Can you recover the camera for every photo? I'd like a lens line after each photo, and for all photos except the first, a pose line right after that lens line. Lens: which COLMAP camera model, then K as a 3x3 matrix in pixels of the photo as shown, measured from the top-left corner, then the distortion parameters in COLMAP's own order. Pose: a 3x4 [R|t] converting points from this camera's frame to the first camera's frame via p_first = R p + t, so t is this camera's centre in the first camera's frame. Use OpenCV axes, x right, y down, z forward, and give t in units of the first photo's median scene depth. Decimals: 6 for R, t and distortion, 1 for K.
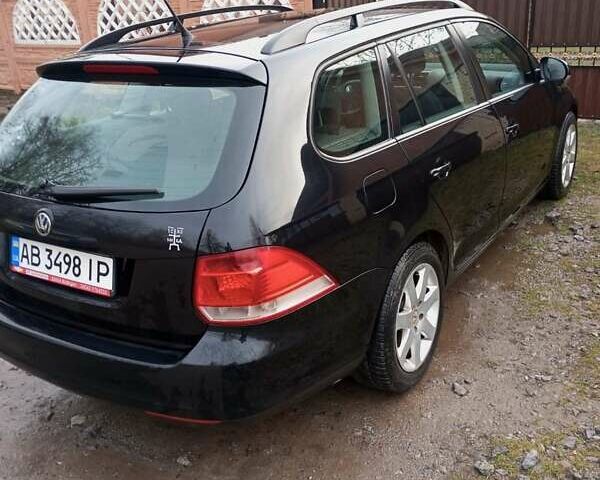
lens RADIAL K [[658.1, 0, 300.0], [0, 658.1, 240.0], [0, 0, 1]] dist [0.042870, 0.019978]
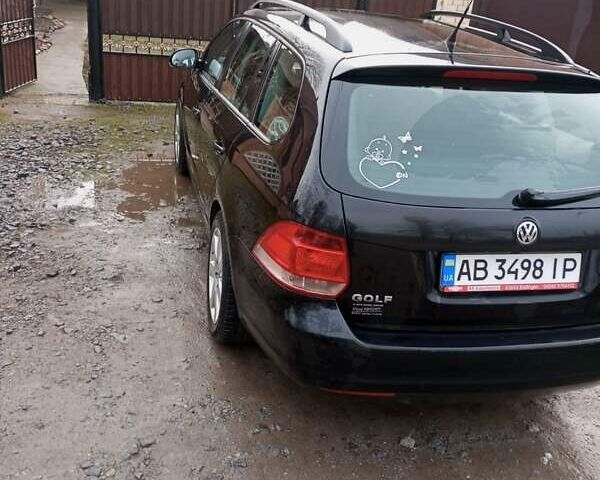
lens RADIAL K [[658.1, 0, 300.0], [0, 658.1, 240.0], [0, 0, 1]] dist [0.042870, 0.019978]
pose [[0.689005, -0.160635, 0.706731, -1.259753], [0.135277, 0.986496, 0.092340, -0.143816], [-0.712020, 0.031981, 0.701430, 0.515386]]
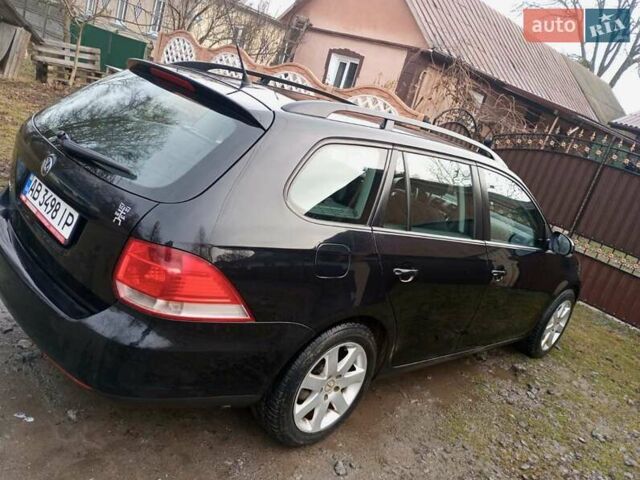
lens RADIAL K [[531.2, 0, 320.0], [0, 531.2, 240.0], [0, 0, 1]] dist [0.065129, -0.091141]
pose [[0.908996, 0.396381, -0.128876, 0.211143], [-0.409568, 0.906813, -0.099722, -0.008587], [0.077339, 0.143430, 0.986634, 0.116309]]
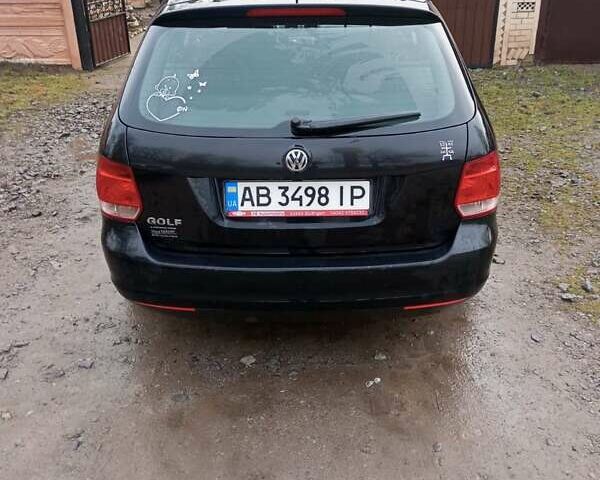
lens RADIAL K [[658.1, 0, 300.0], [0, 658.1, 240.0], [0, 0, 1]] dist [0.042870, 0.019978]
pose [[0.850812, -0.183962, 0.492216, -0.874022], [0.154571, 0.982891, 0.100168, -0.003065], [-0.502221, -0.009142, 0.864691, 0.083590]]
